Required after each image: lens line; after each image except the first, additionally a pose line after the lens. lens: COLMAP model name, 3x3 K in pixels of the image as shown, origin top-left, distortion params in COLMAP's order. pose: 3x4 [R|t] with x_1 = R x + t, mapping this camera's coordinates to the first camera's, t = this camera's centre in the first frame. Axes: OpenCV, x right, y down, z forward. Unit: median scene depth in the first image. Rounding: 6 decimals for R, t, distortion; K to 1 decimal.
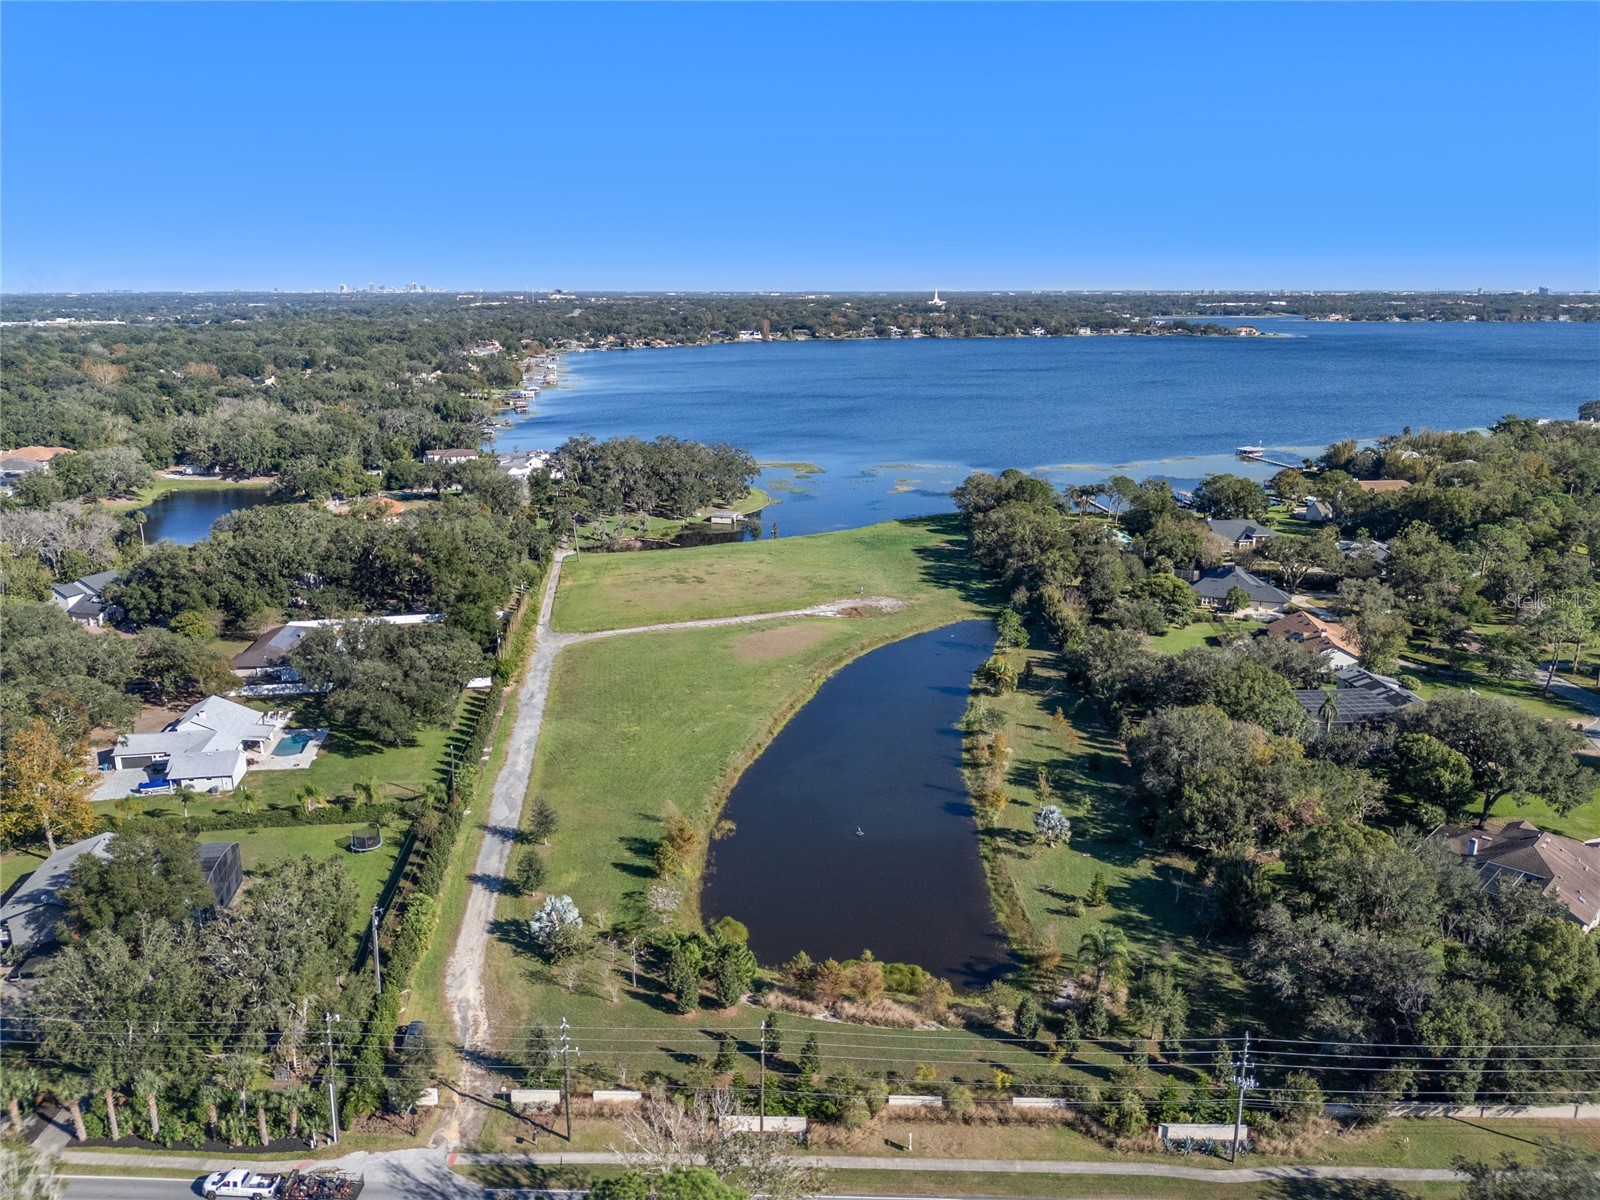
lens RADIAL K [[1205.5, 0, 797.7], [0, 1205.5, 601.9], [0, 0, 1]] dist [0.040983, -0.077500]
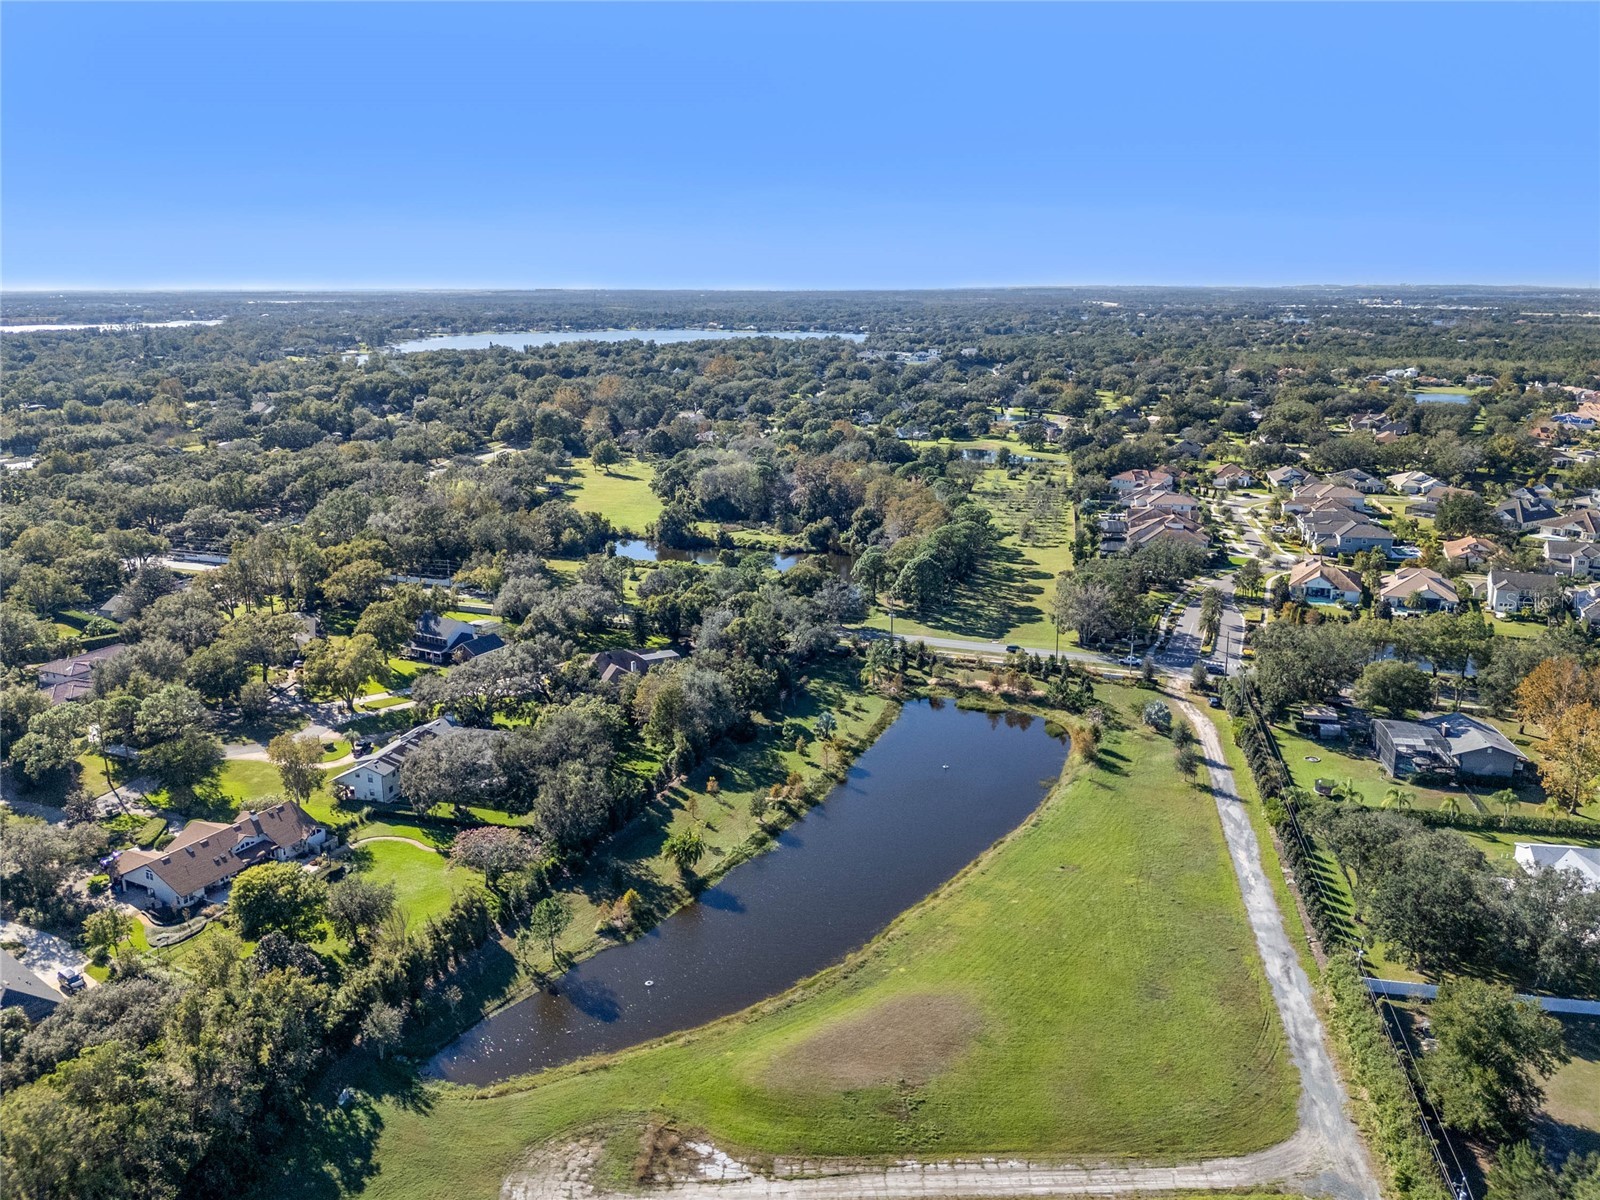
lens RADIAL K [[1237.8, 0, 800.0], [0, 1237.8, 600.0], [0, 0, 1]] dist [0.052436, -0.078315]
pose [[-0.946086, -0.077343, 0.314546, -0.084254], [0.084403, 0.878665, 0.469918, -0.248723], [-0.312725, 0.471132, -0.824765, 0.819997]]
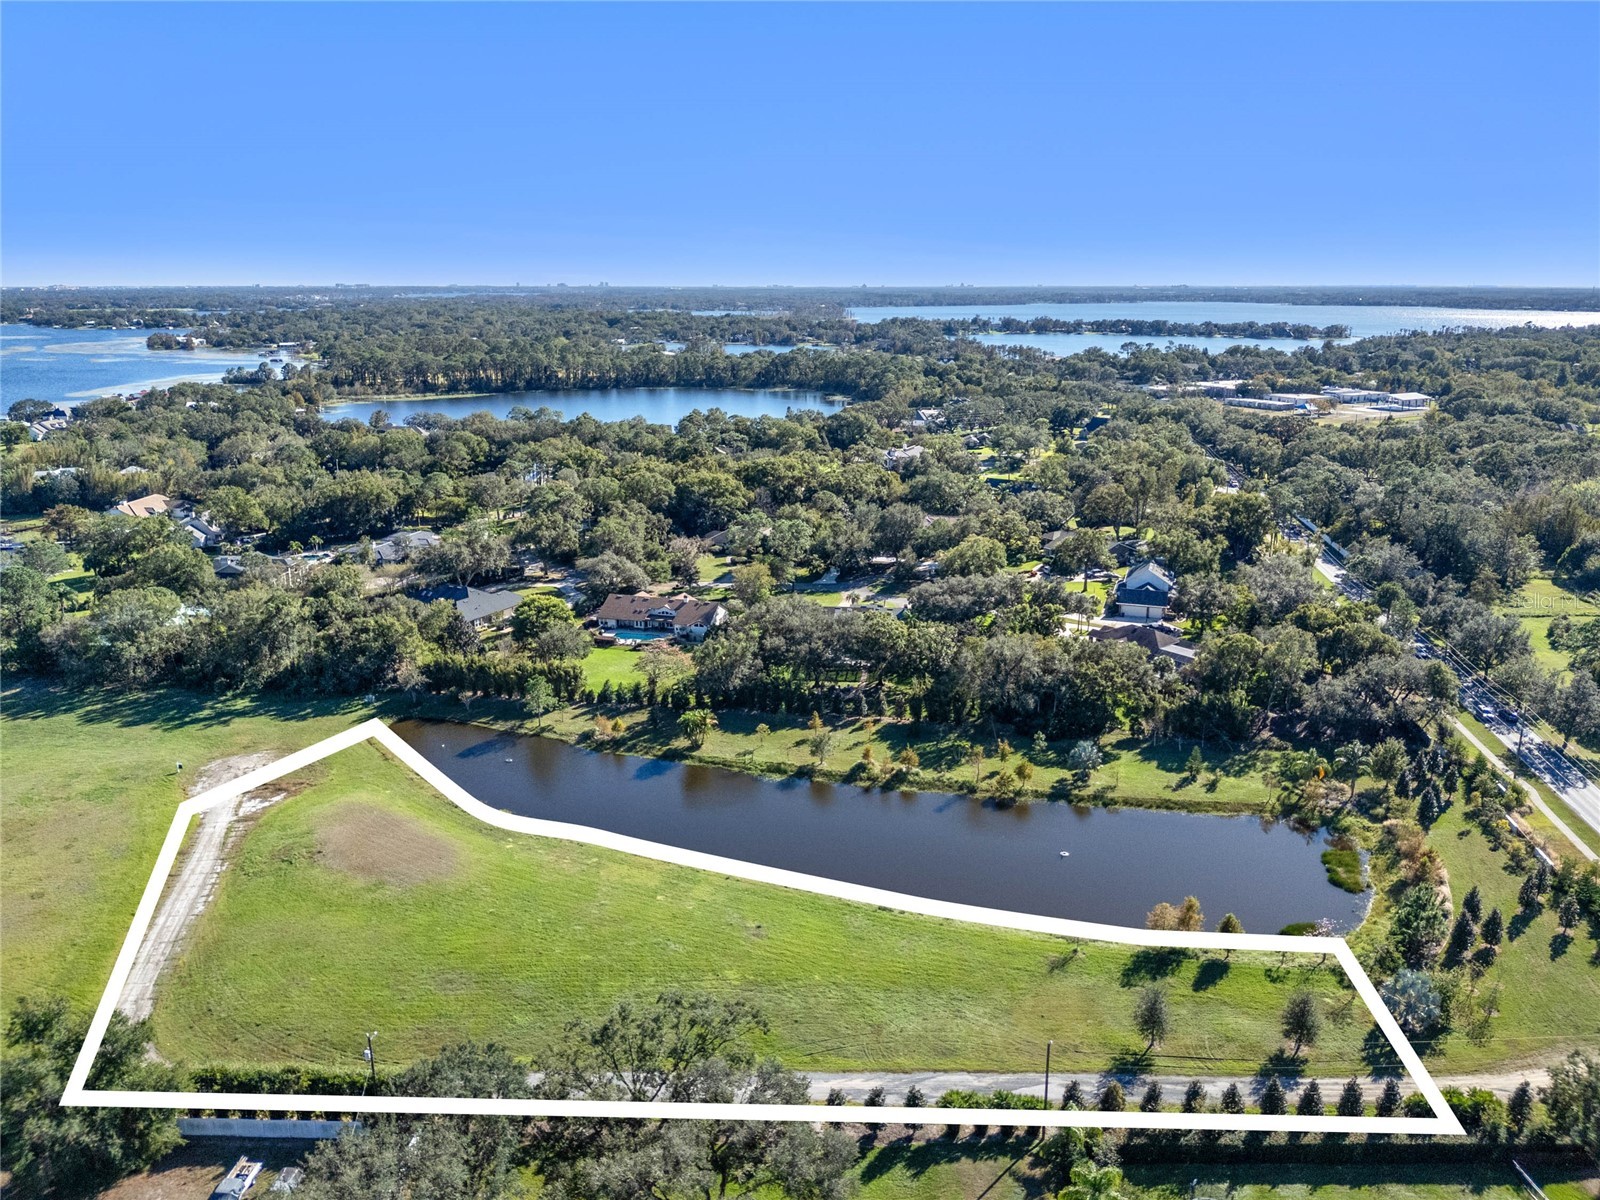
lens RADIAL K [[1177.2, 0, 798.8], [0, 1177.2, 637.2], [0, 0, 1]] dist [0.046887, -0.077151]
pose [[0.134129, -0.282852, 0.949739, -0.320435], [0.248157, 0.937449, 0.244145, -0.098096], [-0.959389, 0.202938, 0.195931, 0.381975]]
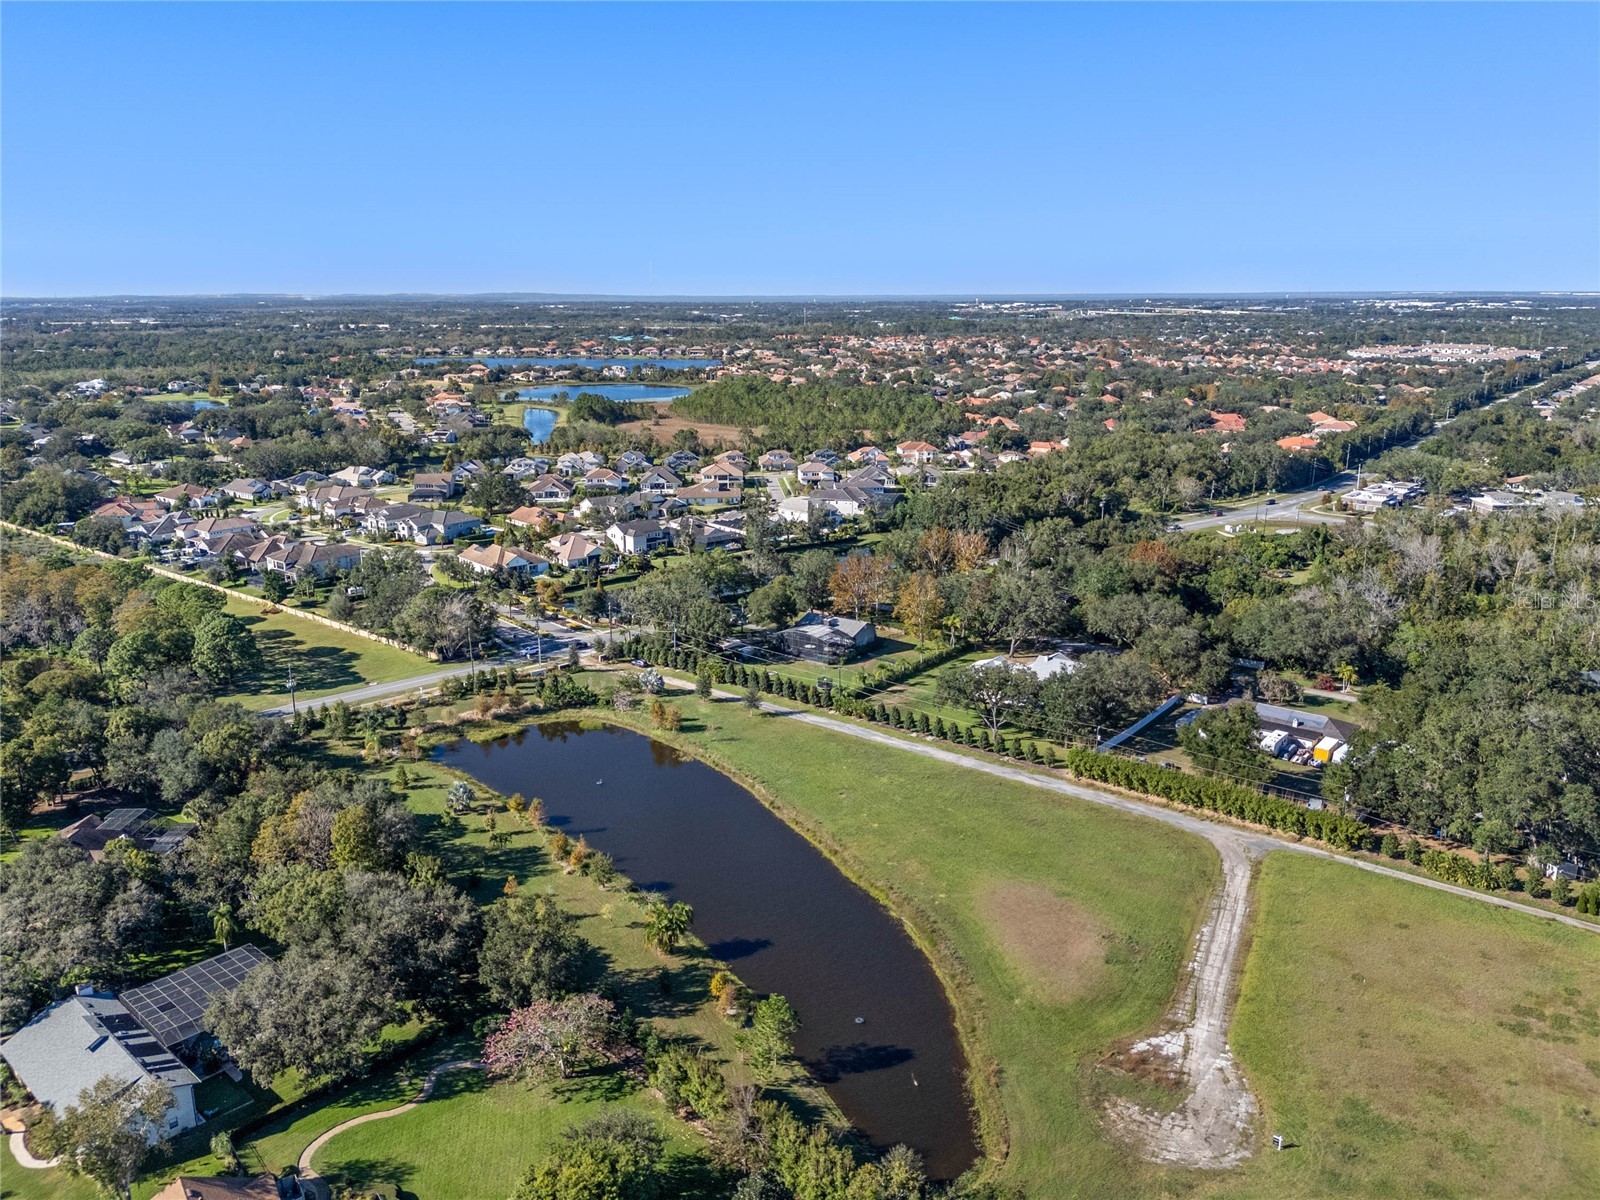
lens RADIAL K [[1210.0, 0, 796.9], [0, 1210.0, 602.4], [0, 0, 1]] dist [0.053581, -0.088039]
pose [[-0.718376, 0.176303, -0.672944, 0.296388], [-0.172004, 0.892301, 0.417389, -0.226824], [0.674056, 0.415591, -0.610683, 0.731926]]
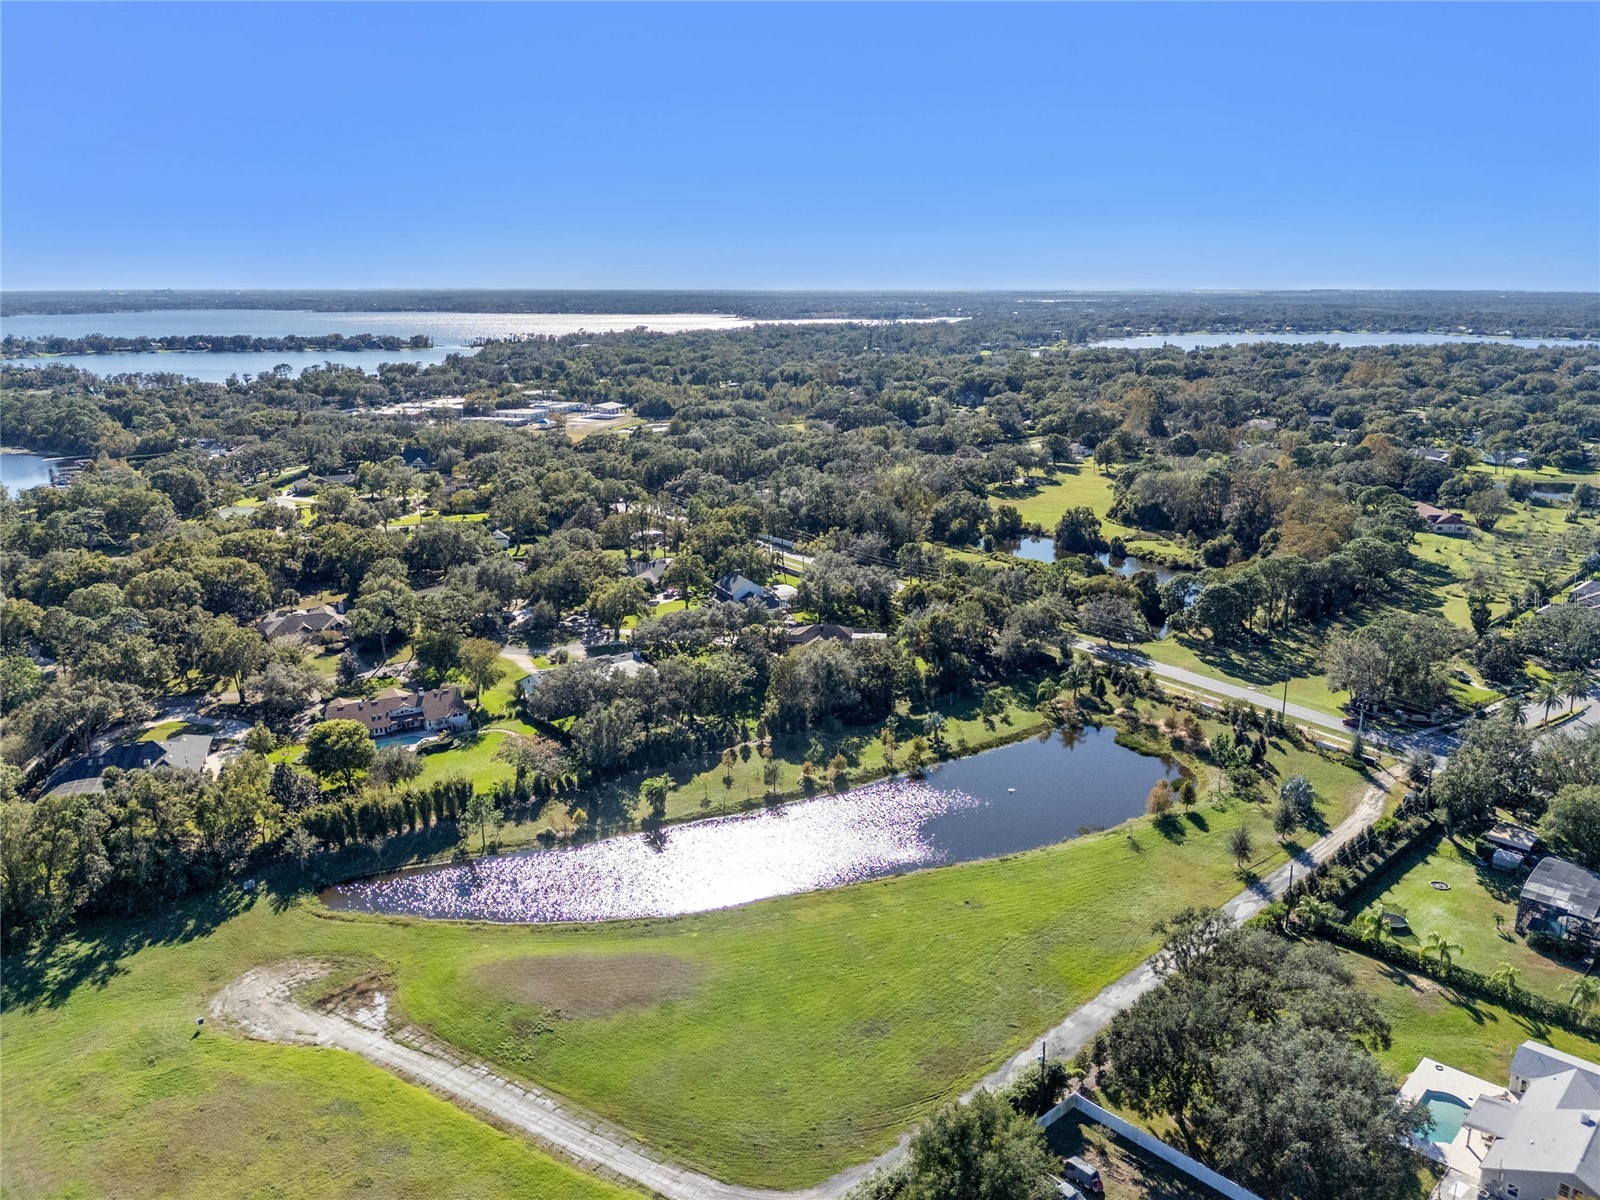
lens RADIAL K [[1210.0, 0, 796.9], [0, 1210.0, 602.4], [0, 0, 1]] dist [0.053581, -0.088039]
pose [[-0.598139, -0.201342, 0.775688, -0.303145], [0.203425, 0.898076, 0.389972, -0.210772], [-0.775144, 0.391052, -0.496216, 0.678097]]
